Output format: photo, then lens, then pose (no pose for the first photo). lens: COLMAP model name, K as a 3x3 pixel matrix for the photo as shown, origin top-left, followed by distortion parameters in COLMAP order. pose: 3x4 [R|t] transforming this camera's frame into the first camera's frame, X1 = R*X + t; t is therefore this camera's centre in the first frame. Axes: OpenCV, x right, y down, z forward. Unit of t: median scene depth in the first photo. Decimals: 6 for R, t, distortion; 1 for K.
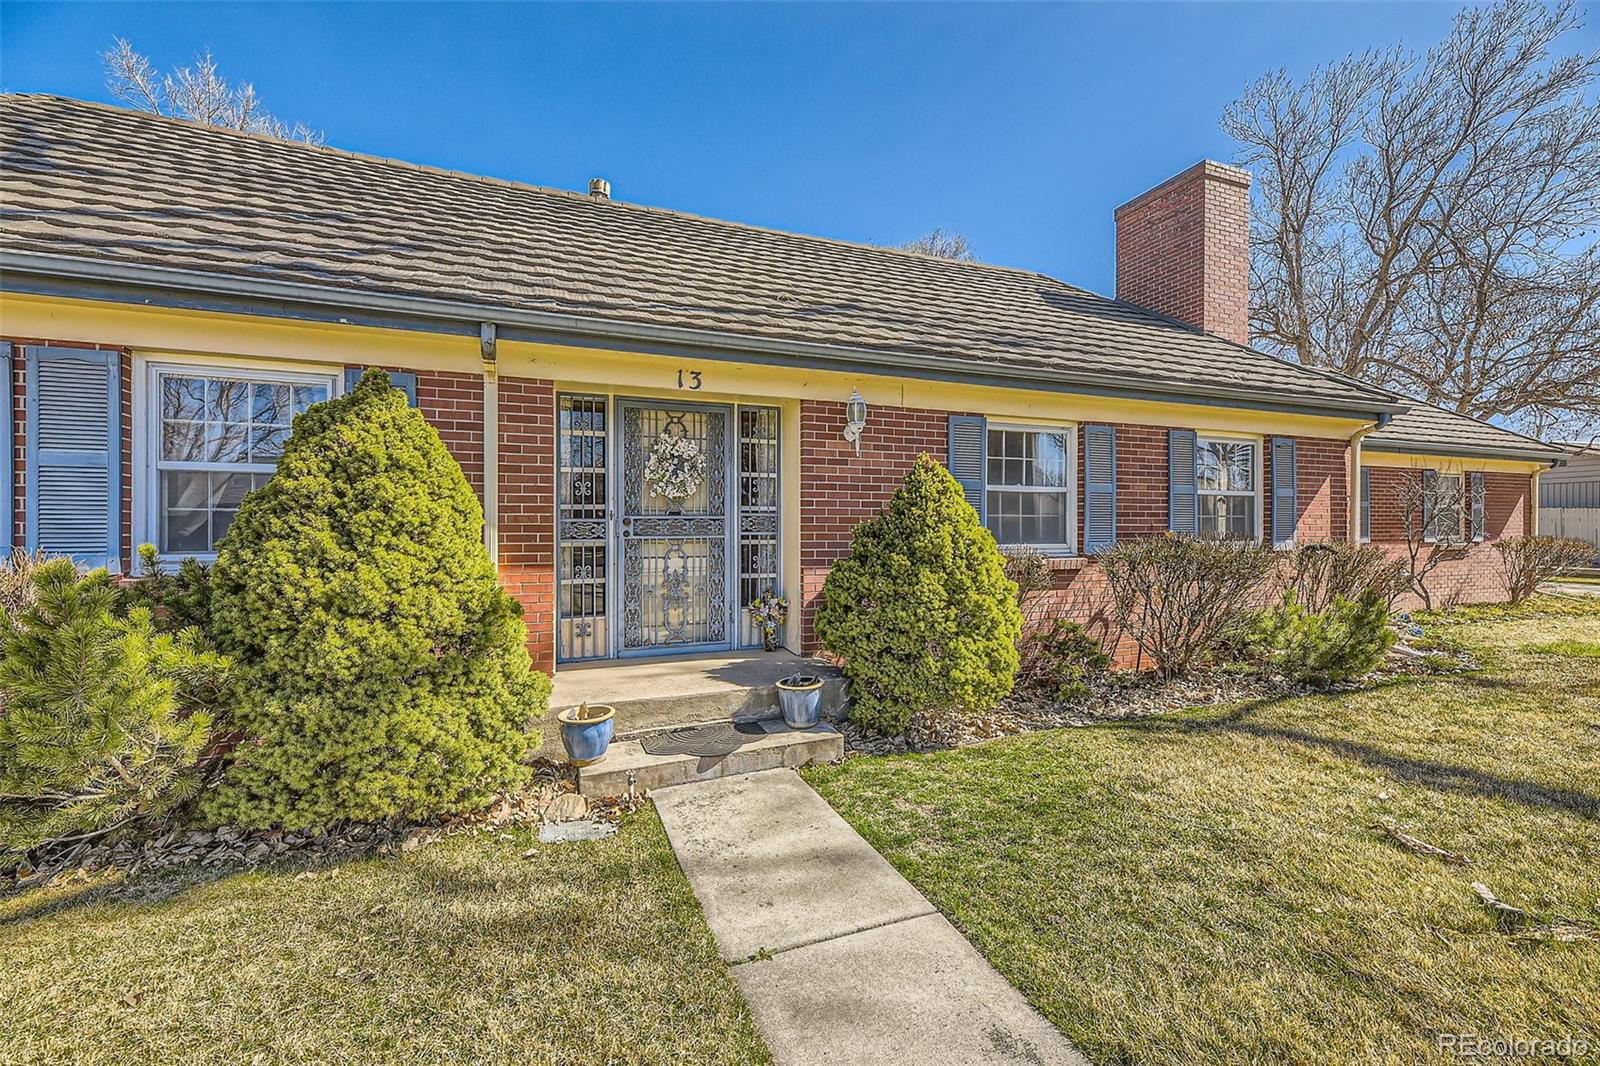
lens RADIAL K [[646.8, 0, 795.3], [0, 646.8, 518.5], [0, 0, 1]] dist [0.001262, -0.000029]
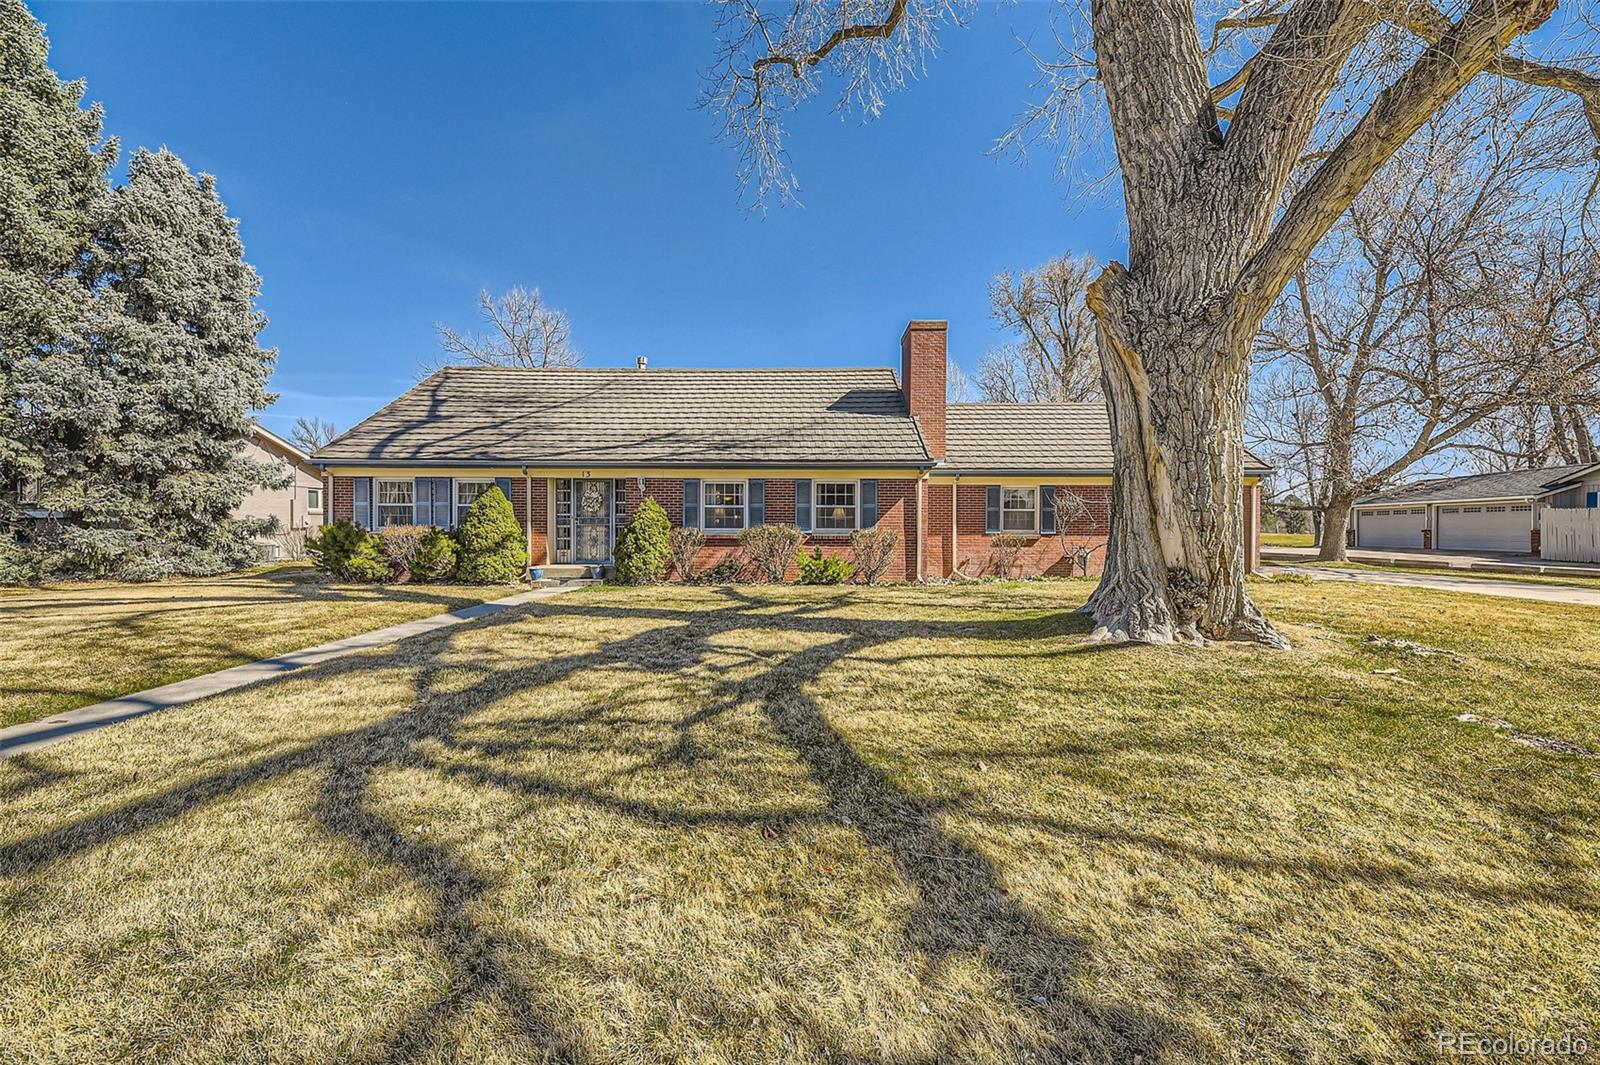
lens RADIAL K [[646.8, 0, 799.9], [0, 646.8, 538.9], [0, 0, 1]] dist [0.001262, -0.000029]
pose [[0.919066, 0.008912, -0.394002, 2.186142], [-0.001241, 0.999805, 0.019720, 0.041396], [0.394101, -0.017635, 0.918898, -1.591450]]
